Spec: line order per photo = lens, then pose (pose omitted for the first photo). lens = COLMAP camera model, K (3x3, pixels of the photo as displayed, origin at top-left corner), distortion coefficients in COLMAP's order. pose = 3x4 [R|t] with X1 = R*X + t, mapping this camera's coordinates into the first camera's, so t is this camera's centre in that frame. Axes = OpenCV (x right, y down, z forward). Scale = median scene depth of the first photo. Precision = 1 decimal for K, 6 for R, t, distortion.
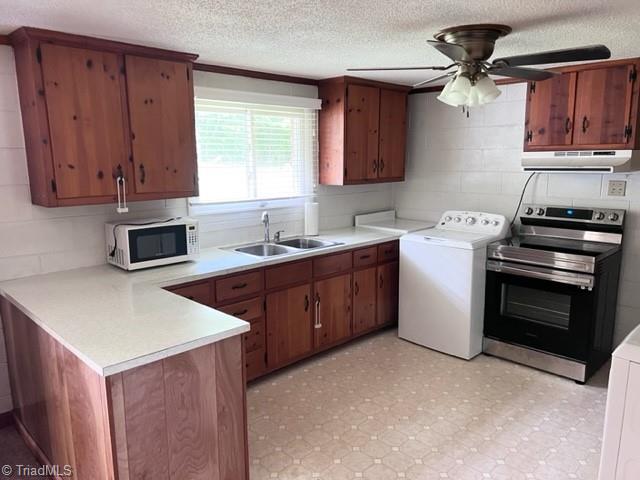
lens RADIAL K [[485.4, 0, 320.0], [0, 485.4, 240.0], [0, 0, 1]] dist [0.036285, -0.011131]
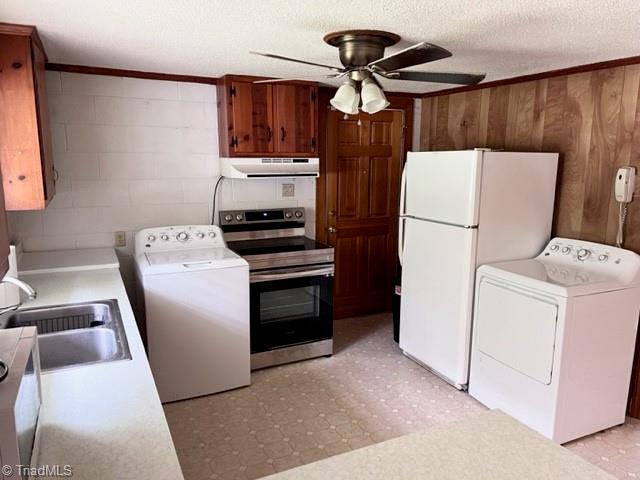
lens RADIAL K [[485.4, 0, 320.0], [0, 485.4, 240.0], [0, 0, 1]] dist [0.036285, -0.011131]
pose [[0.312713, -0.155830, 0.936978, -0.492617], [0.153641, 0.981759, 0.112001, -0.108115], [-0.937339, 0.108935, 0.330950, 0.569101]]
